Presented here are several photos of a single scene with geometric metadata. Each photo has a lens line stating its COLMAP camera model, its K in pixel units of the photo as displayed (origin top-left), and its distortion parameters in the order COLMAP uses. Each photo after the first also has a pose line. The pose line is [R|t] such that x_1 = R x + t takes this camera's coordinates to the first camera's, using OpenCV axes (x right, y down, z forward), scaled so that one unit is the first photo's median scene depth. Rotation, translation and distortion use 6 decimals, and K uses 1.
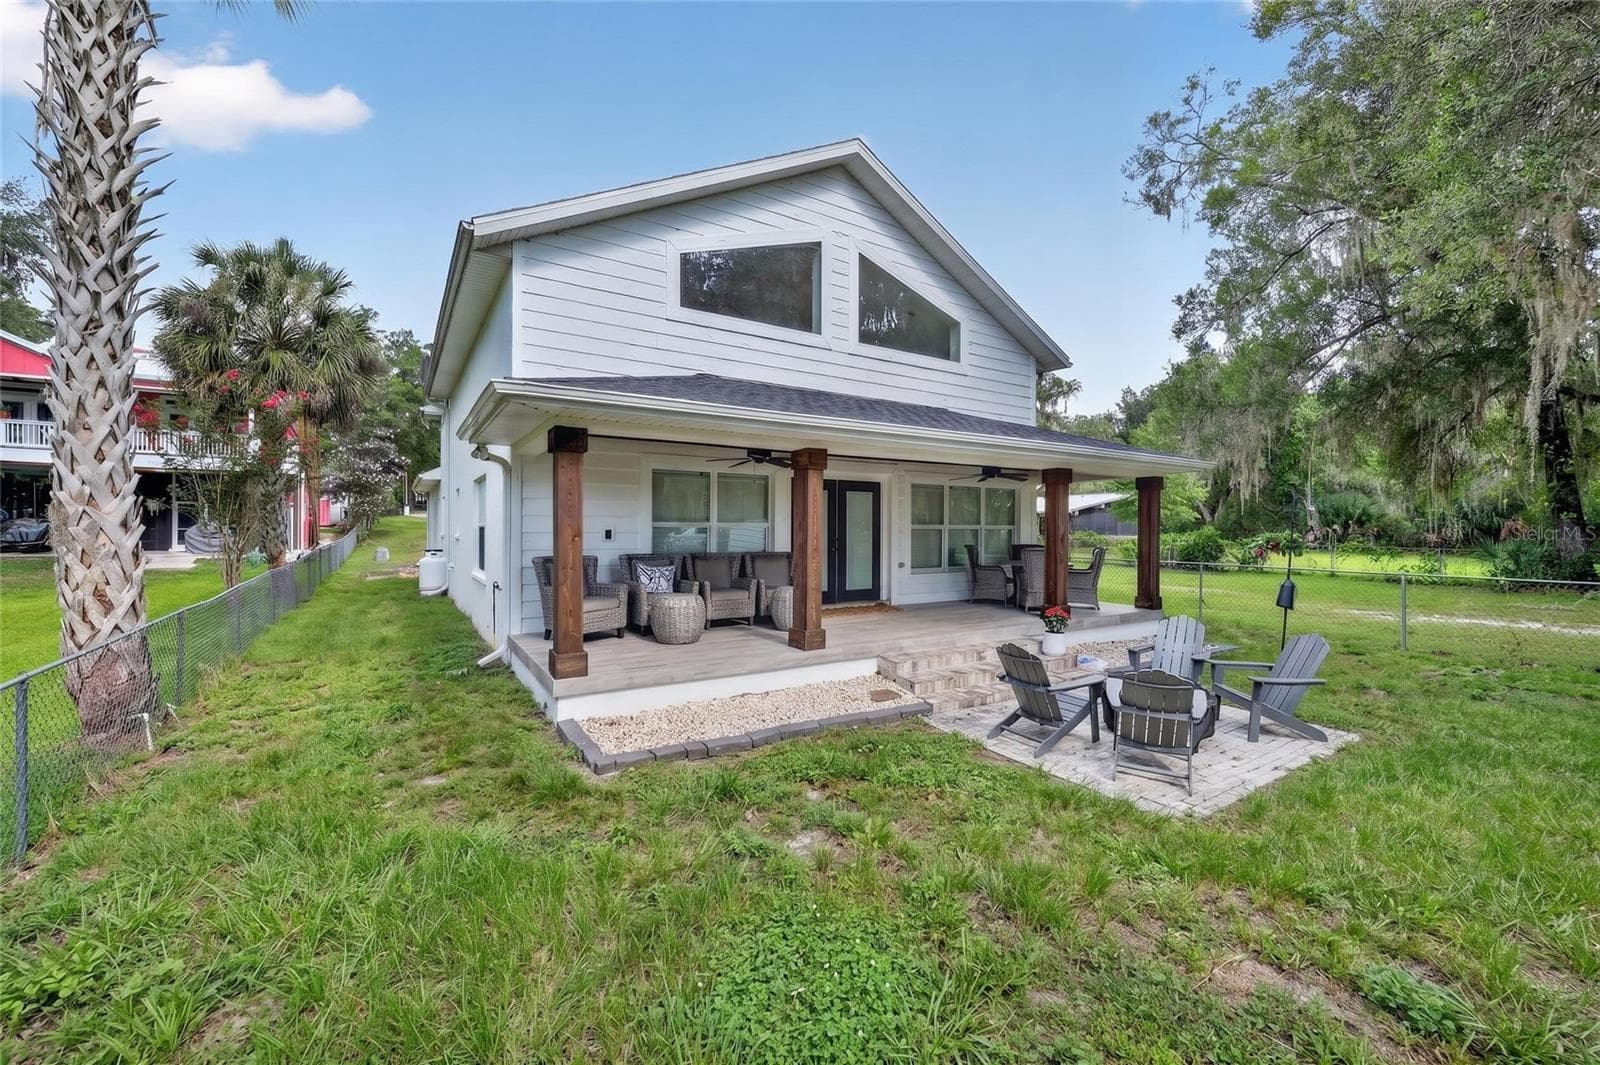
lens RADIAL K [[631.8, 0, 800.0], [0, 631.8, 532.5], [0, 0, 1]] dist [0.000479, 0.000036]
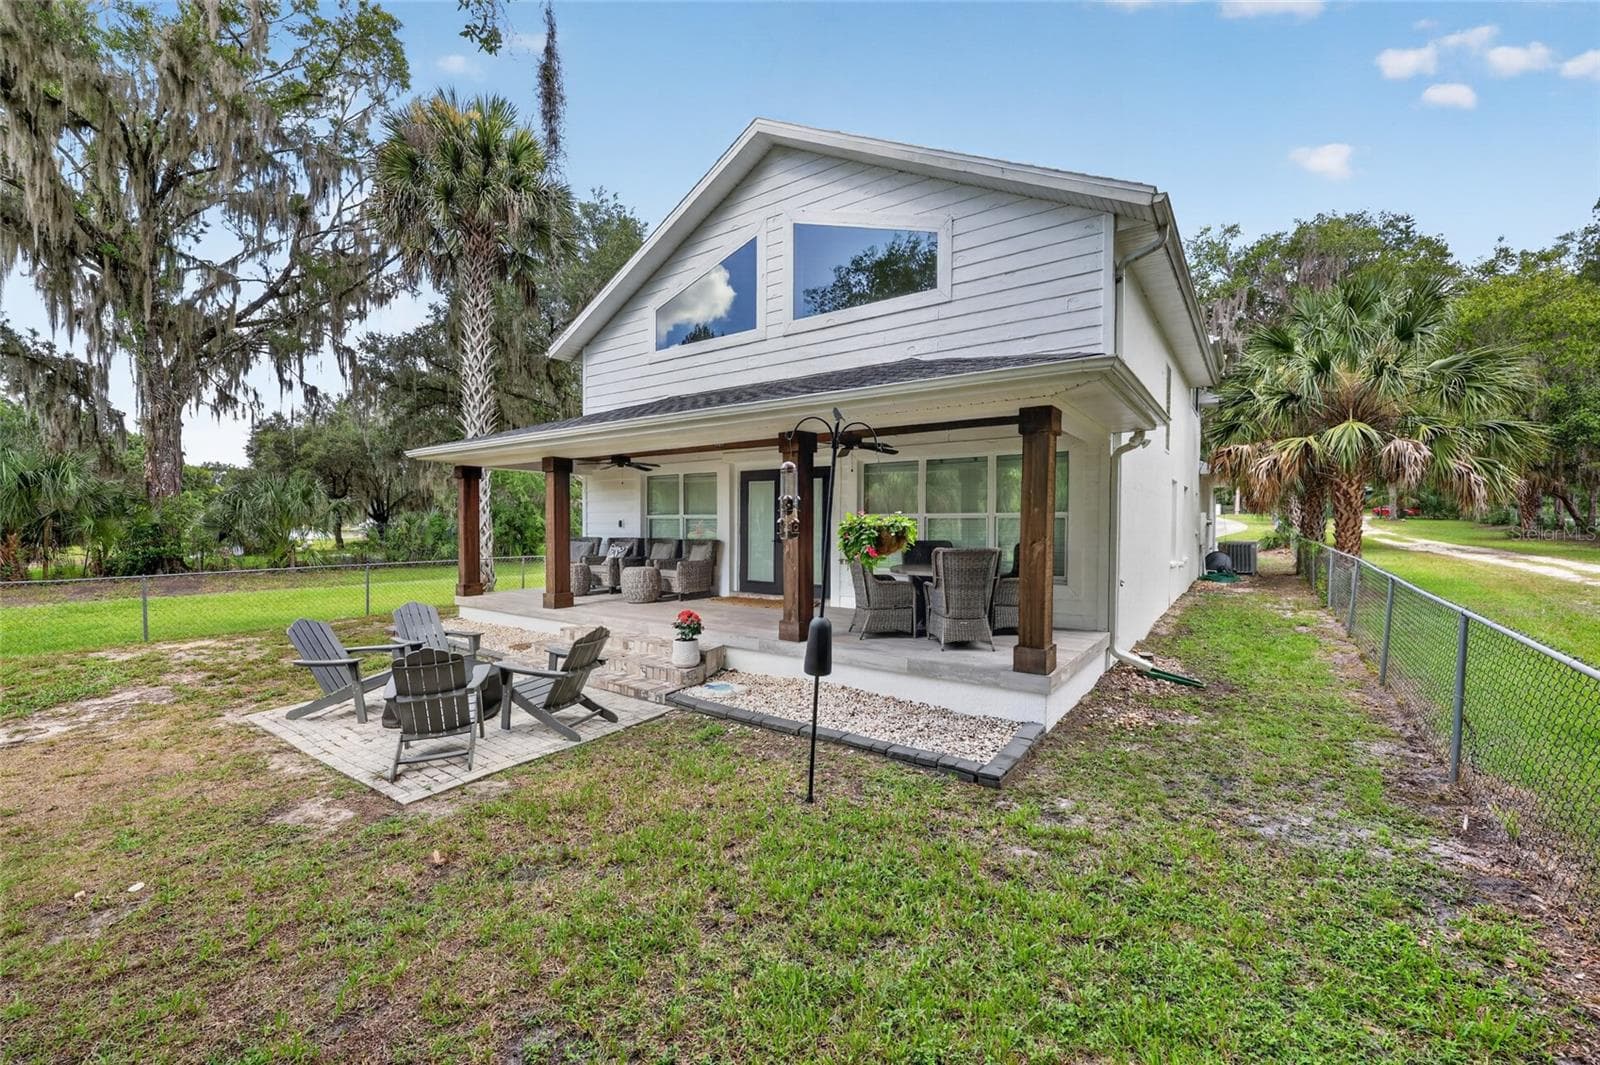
lens RADIAL K [[639.5, 0, 804.3], [0, 639.5, 541.7], [0, 0, 1]] dist [-0.000854, -0.000314]
pose [[0.383048, 0.021361, -0.923481, 1.006802], [-0.006815, 0.999771, 0.020299, 0.008370], [0.923703, -0.001482, 0.383106, 0.665976]]
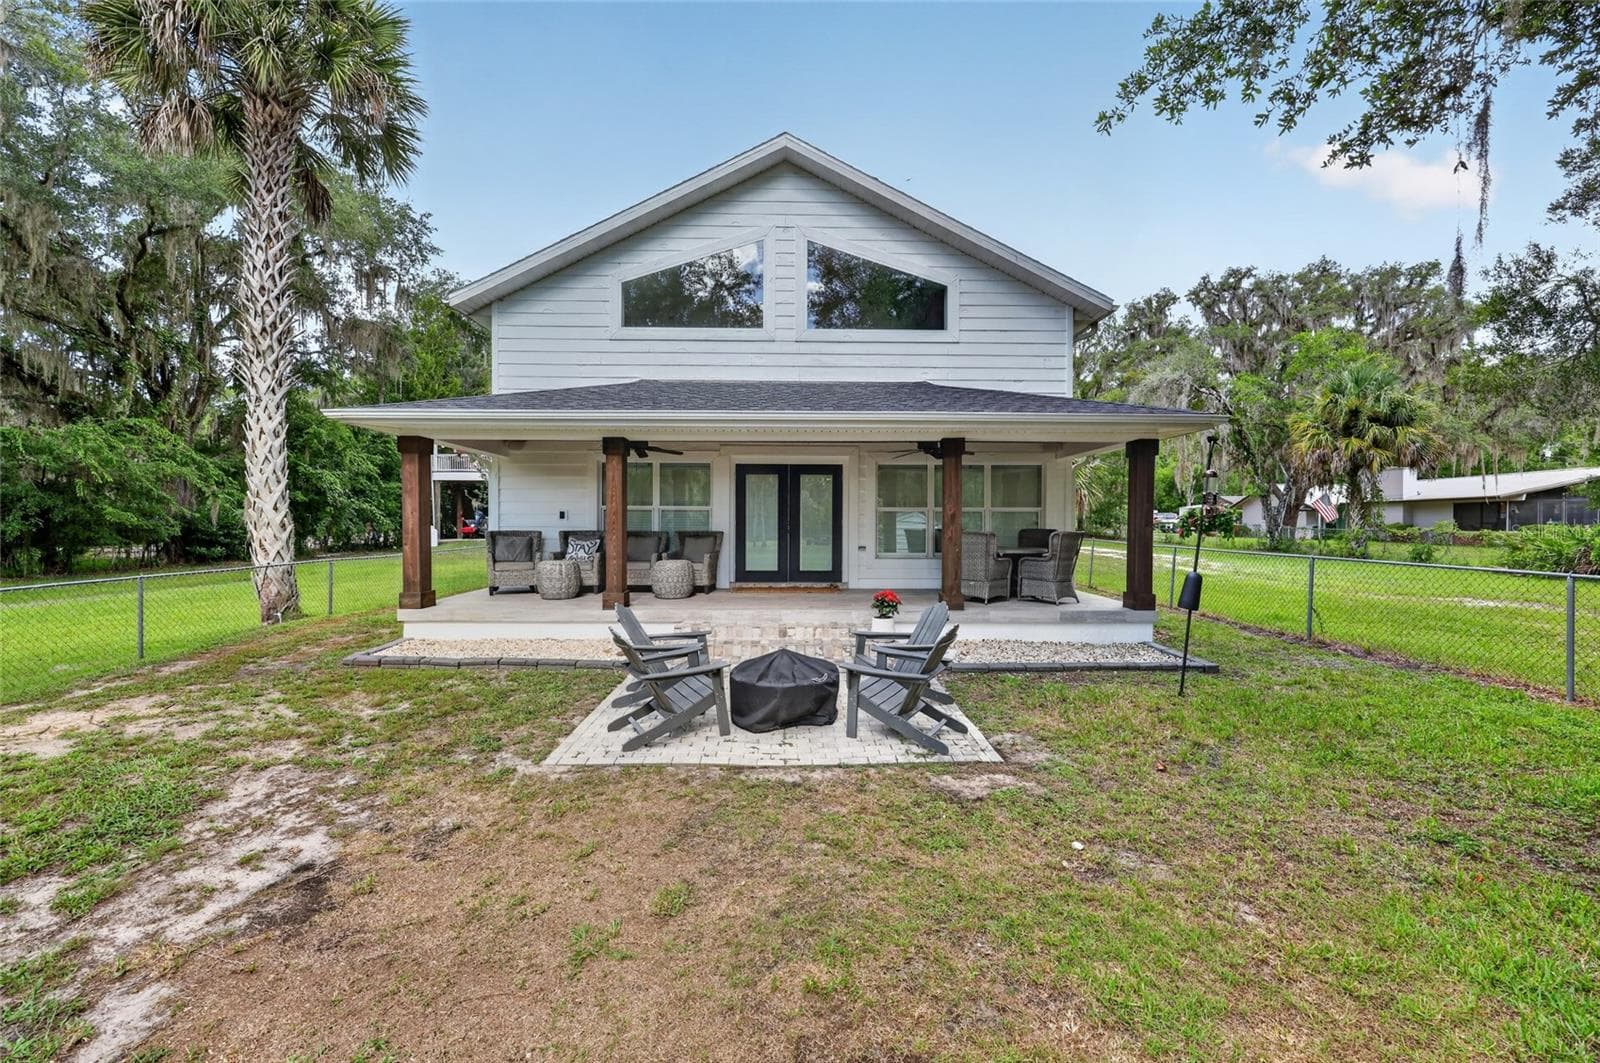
lens RADIAL K [[631.9, 0, 796.0], [0, 631.9, 538.7], [0, 0, 1]] dist [-0.001435, -0.000143]
pose [[0.856113, 0.009058, -0.516710, 0.625792], [-0.002437, 0.999906, 0.013491, 0.025299], [0.516783, -0.010290, 0.856054, 0.118735]]
